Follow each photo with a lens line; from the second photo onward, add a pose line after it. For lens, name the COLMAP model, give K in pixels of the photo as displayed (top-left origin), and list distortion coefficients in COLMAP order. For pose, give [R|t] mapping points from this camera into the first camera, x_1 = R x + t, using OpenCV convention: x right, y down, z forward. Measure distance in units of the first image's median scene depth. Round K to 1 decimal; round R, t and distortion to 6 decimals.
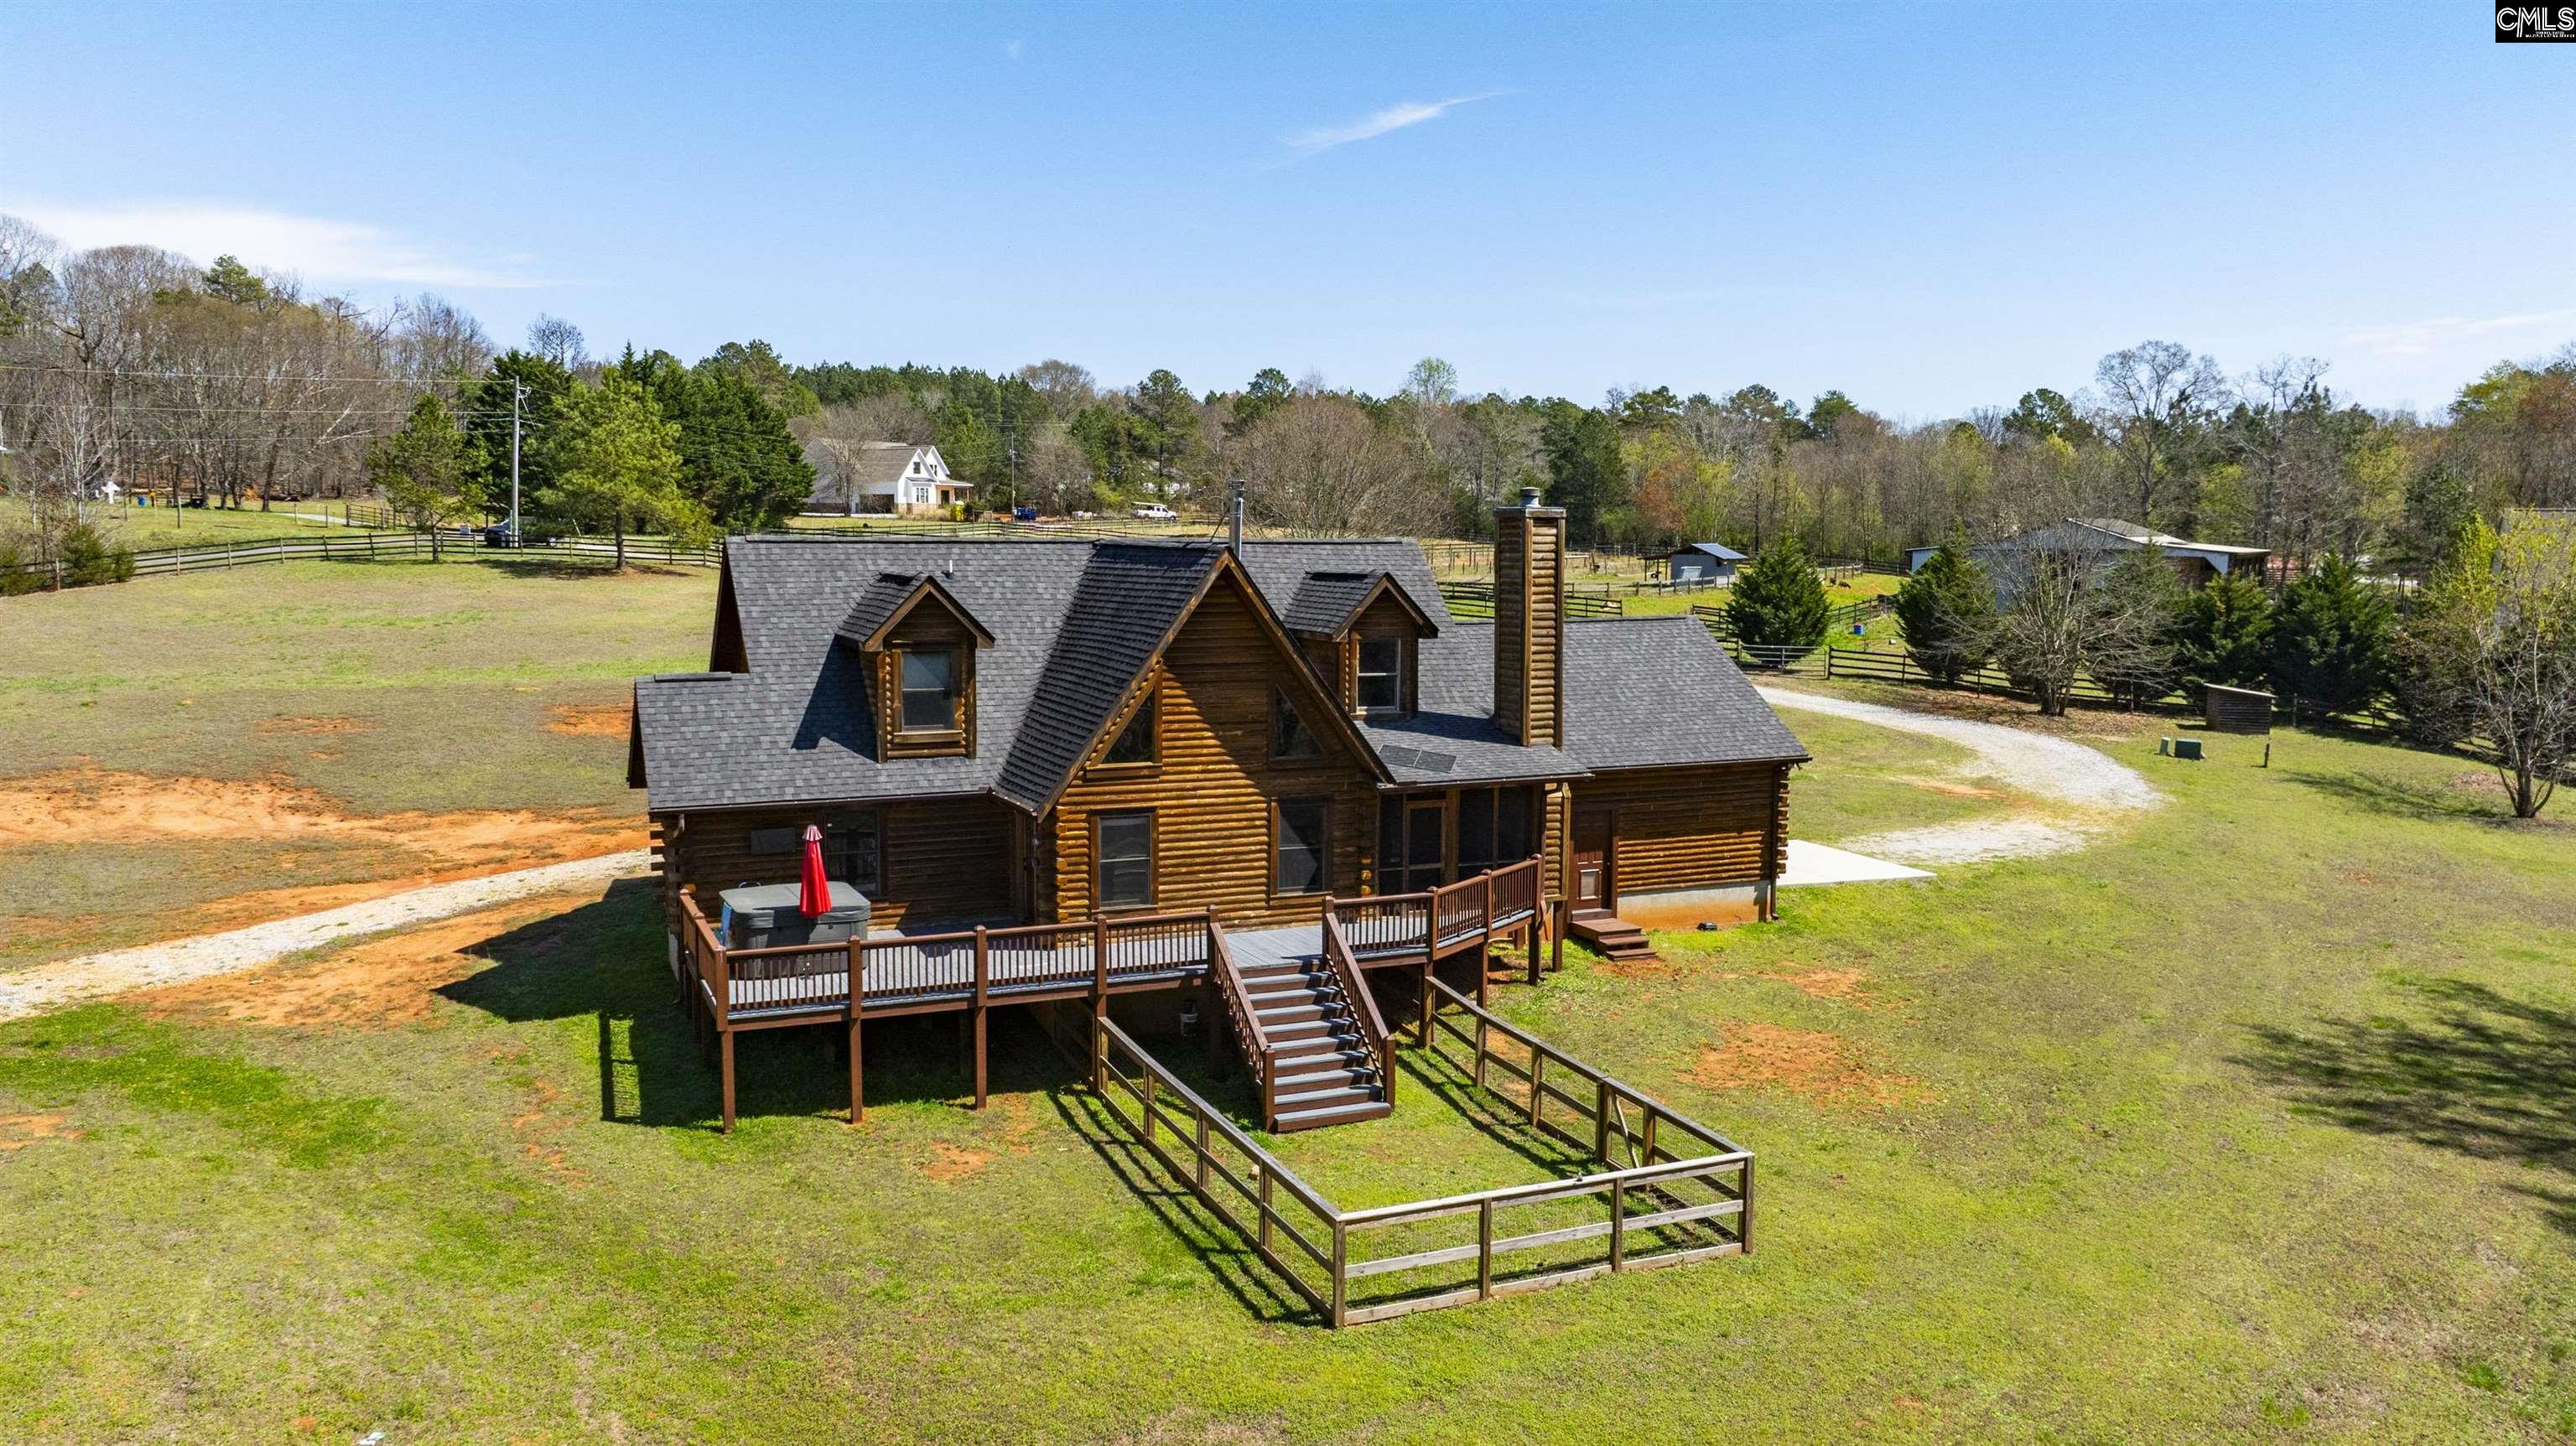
lens RADIAL K [[1908.0, 0, 1287.9], [0, 1908.0, 715.3], [0, 0, 1]] dist [-0.032724, 0.027362]
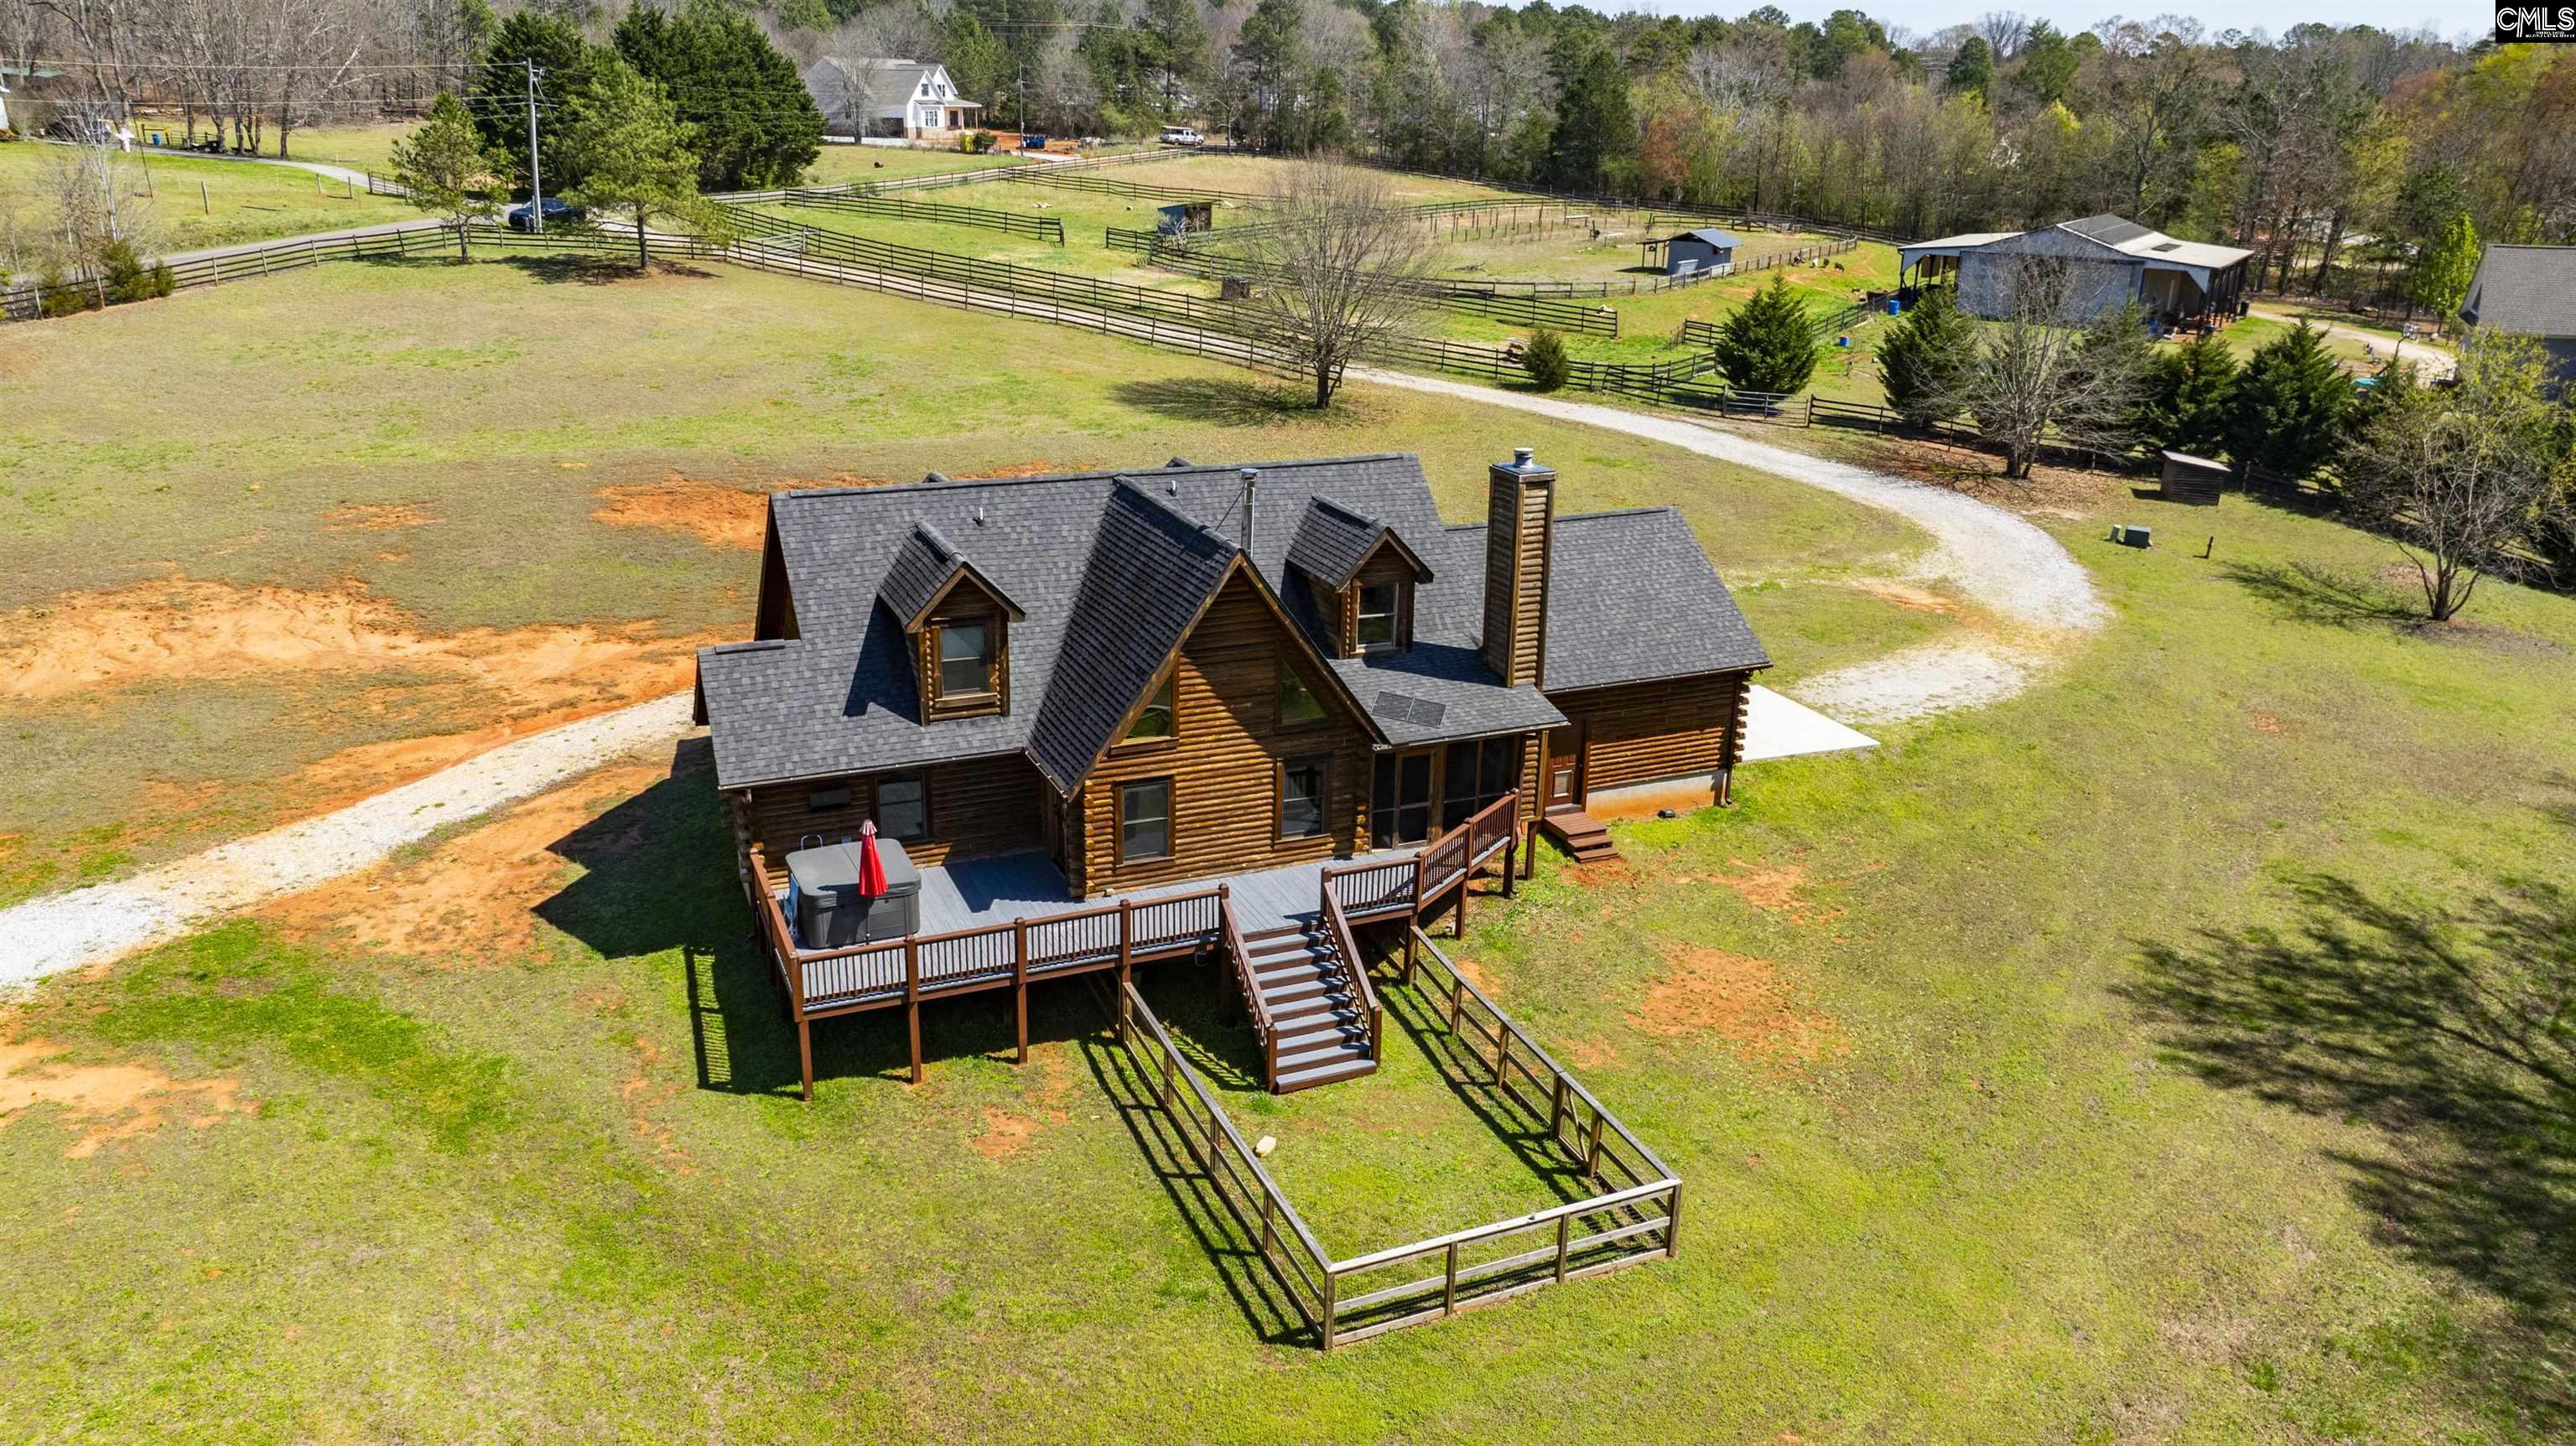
lens RADIAL K [[1814.4, 0, 1288.0], [0, 1814.4, 723.0], [0, 0, 1]] dist [-0.022004, -0.002287]
pose [[0.999855, 0.016806, 0.002567, -0.005252], [-0.016941, 0.972333, 0.232985, -0.213697], [0.001420, -0.232995, 0.972477, -0.019957]]
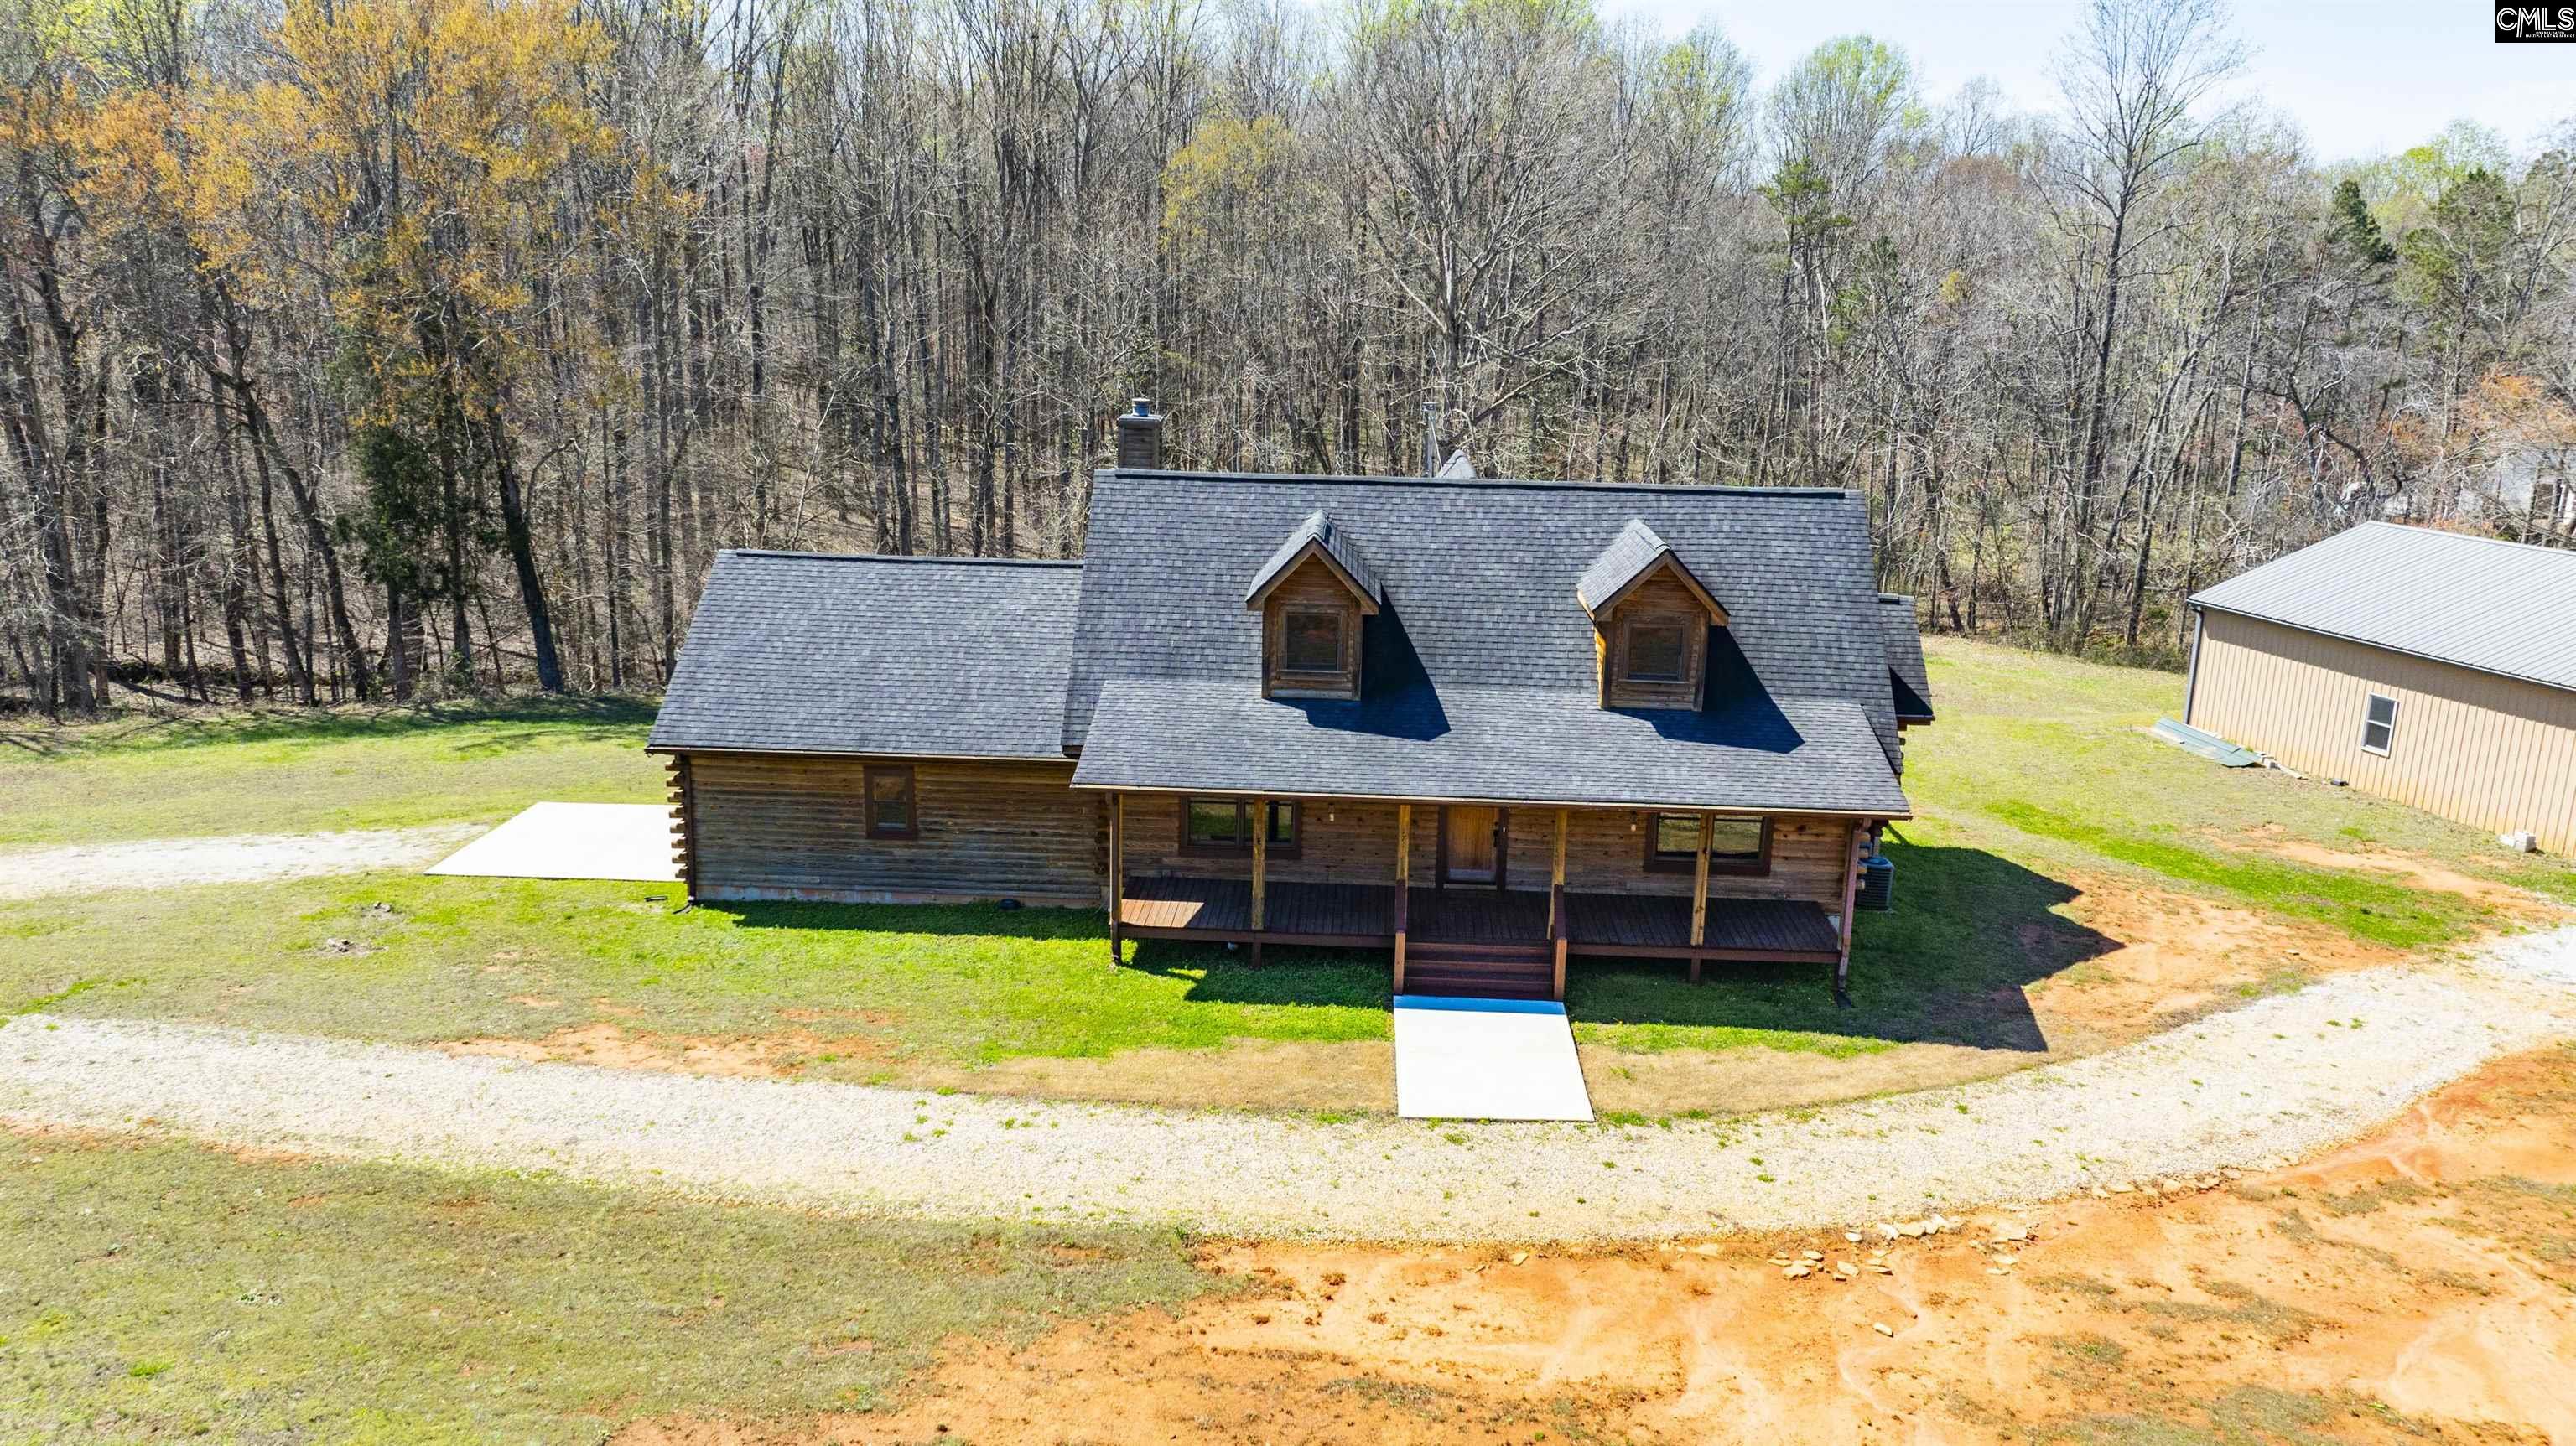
lens RADIAL K [[1816.8, 0, 1287.2], [0, 1816.8, 717.4], [0, 0, 1]] dist [-0.037348, 0.042407]
pose [[-0.893048, -0.130529, 0.430613, -0.460811], [0.017253, 0.946363, 0.322645, -0.300739], [-0.449631, 0.295567, -0.842895, 2.018983]]
